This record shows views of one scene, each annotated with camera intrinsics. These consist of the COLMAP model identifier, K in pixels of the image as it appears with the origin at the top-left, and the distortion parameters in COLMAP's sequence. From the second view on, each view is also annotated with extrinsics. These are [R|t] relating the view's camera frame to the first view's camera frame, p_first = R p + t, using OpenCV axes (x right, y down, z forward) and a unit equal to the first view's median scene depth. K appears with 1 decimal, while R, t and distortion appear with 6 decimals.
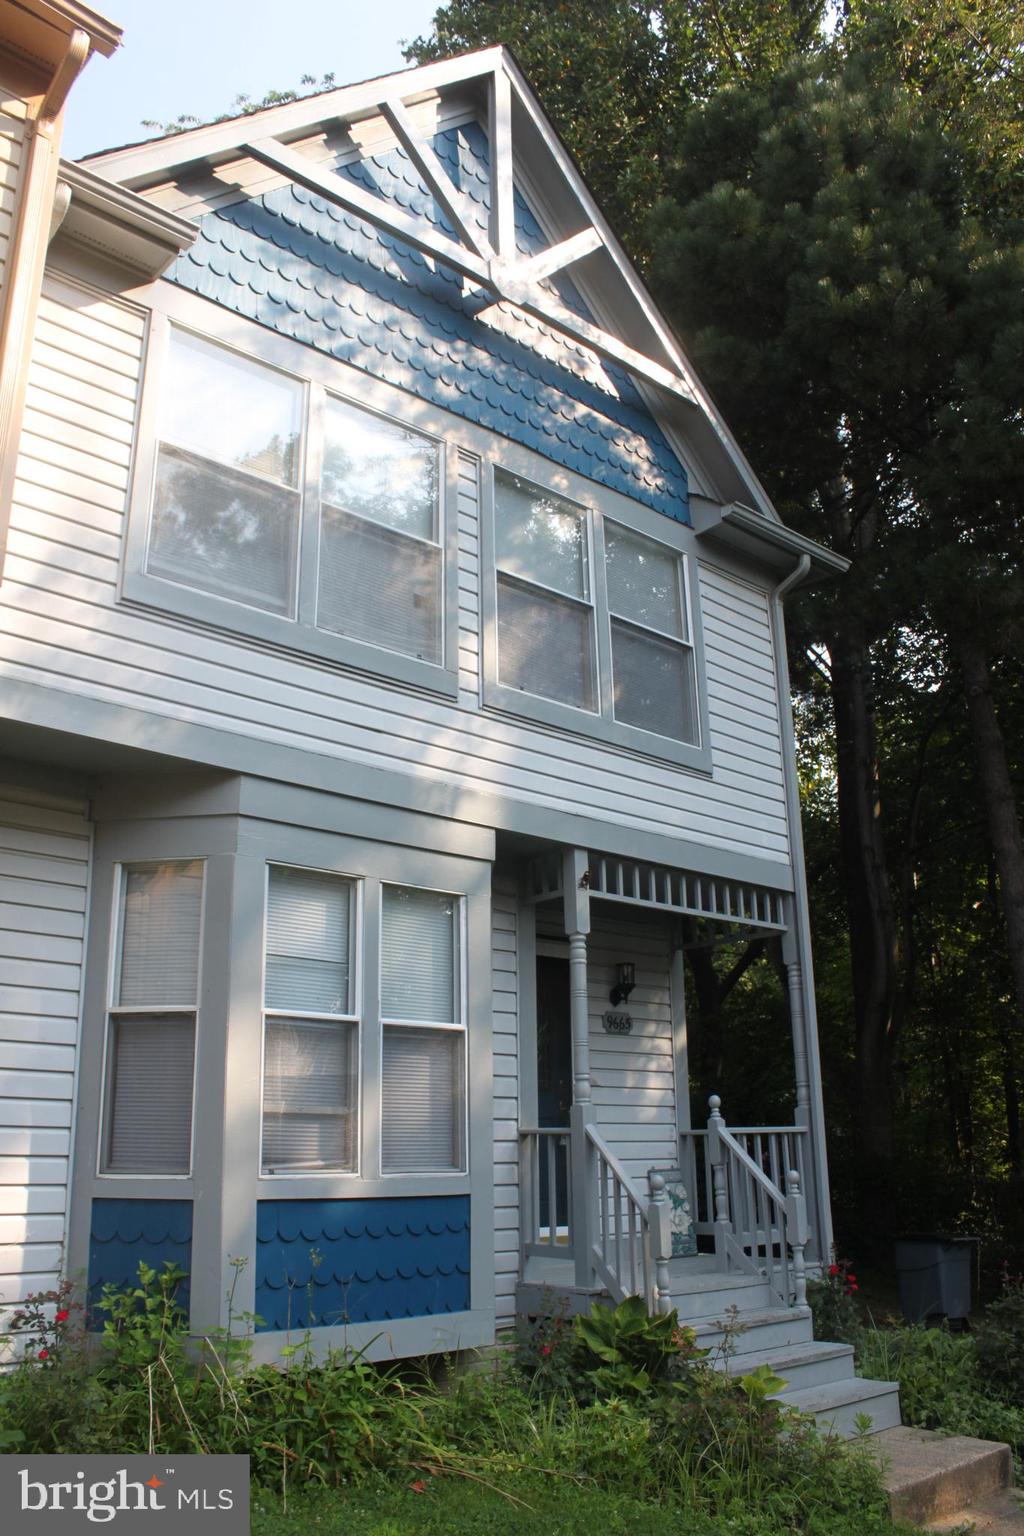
lens RADIAL K [[1265.2, 0, 512.0], [0, 1265.2, 768.0], [0, 0, 1]] dist [-0.167629, 0.142043]
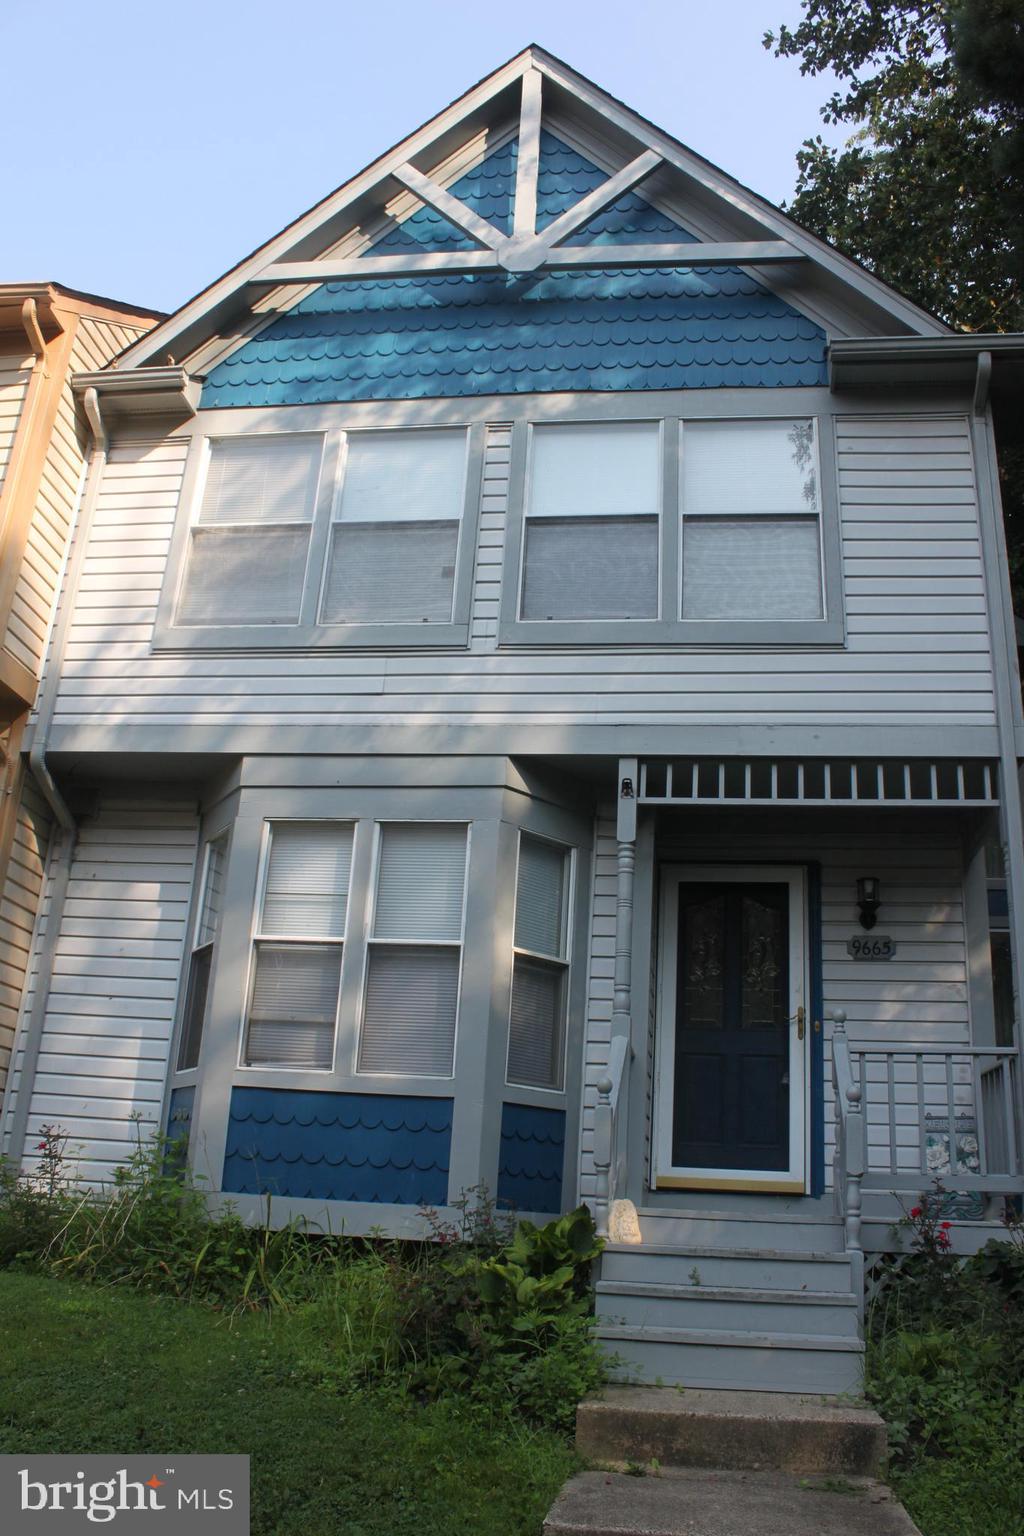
lens RADIAL K [[1265.2, 0, 512.0], [0, 1265.2, 768.0], [0, 0, 1]] dist [-0.167629, 0.142043]
pose [[0.643825, -0.218387, -0.733346, 0.735948], [0.168967, 0.975324, -0.142105, 0.202735], [0.746284, -0.032421, 0.664838, 0.301191]]
